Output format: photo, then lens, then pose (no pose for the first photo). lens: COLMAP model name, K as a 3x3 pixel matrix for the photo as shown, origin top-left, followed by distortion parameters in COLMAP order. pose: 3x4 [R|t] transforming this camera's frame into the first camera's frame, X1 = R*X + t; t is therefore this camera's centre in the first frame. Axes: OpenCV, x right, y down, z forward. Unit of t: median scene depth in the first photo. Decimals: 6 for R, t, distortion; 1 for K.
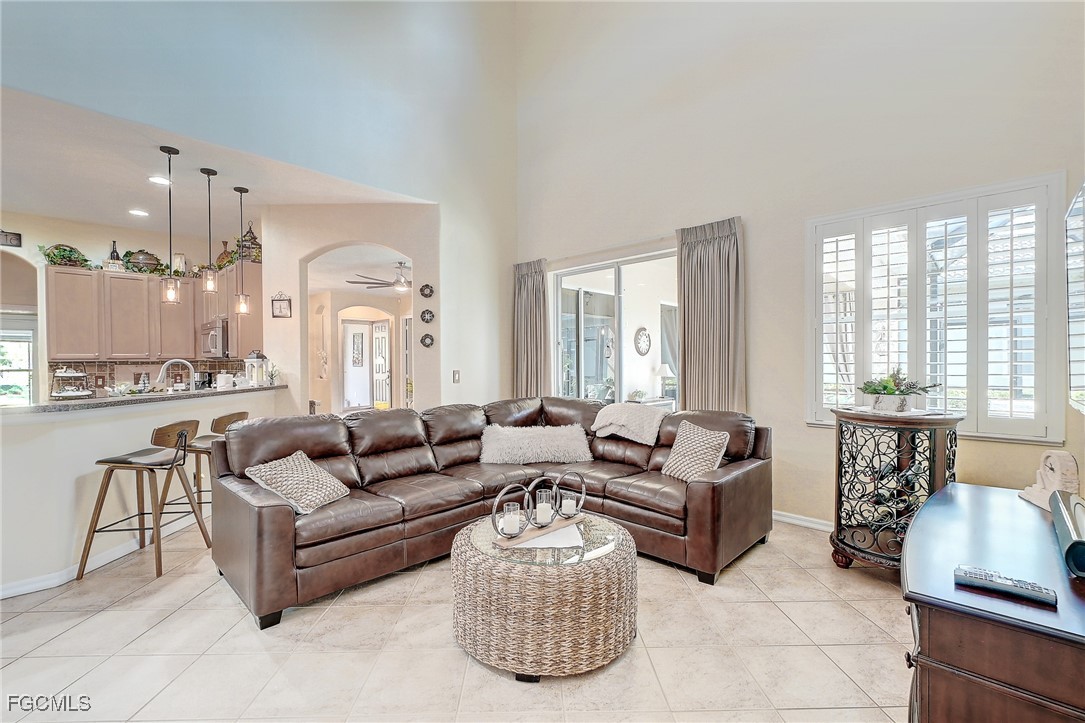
lens RADIAL K [[471.2, 0, 542.1], [0, 471.2, 367.3], [0, 0, 1]] dist [0.015121, -0.010705]
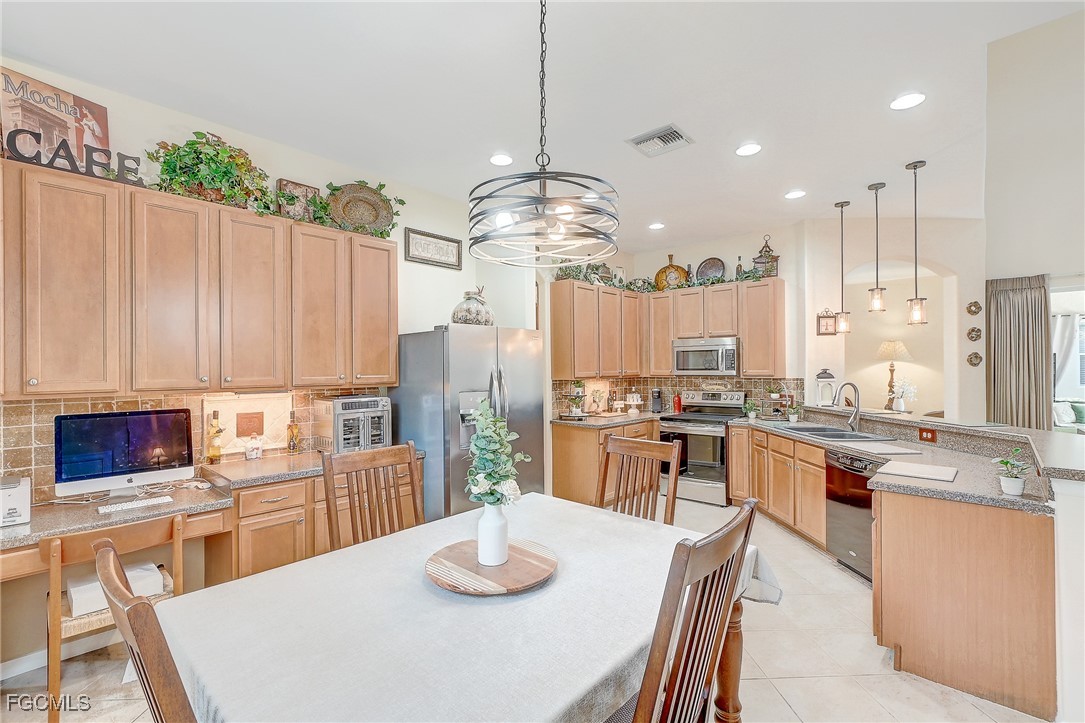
lens RADIAL K [[471.2, 0, 542.1], [0, 471.2, 367.3], [0, 0, 1]] dist [0.015121, -0.010705]
pose [[0.999979, 0.002606, 0.005961, -1.078164], [-0.002516, 0.999884, -0.015013, -0.022817], [-0.005999, 0.014998, 0.999870, 0.042978]]
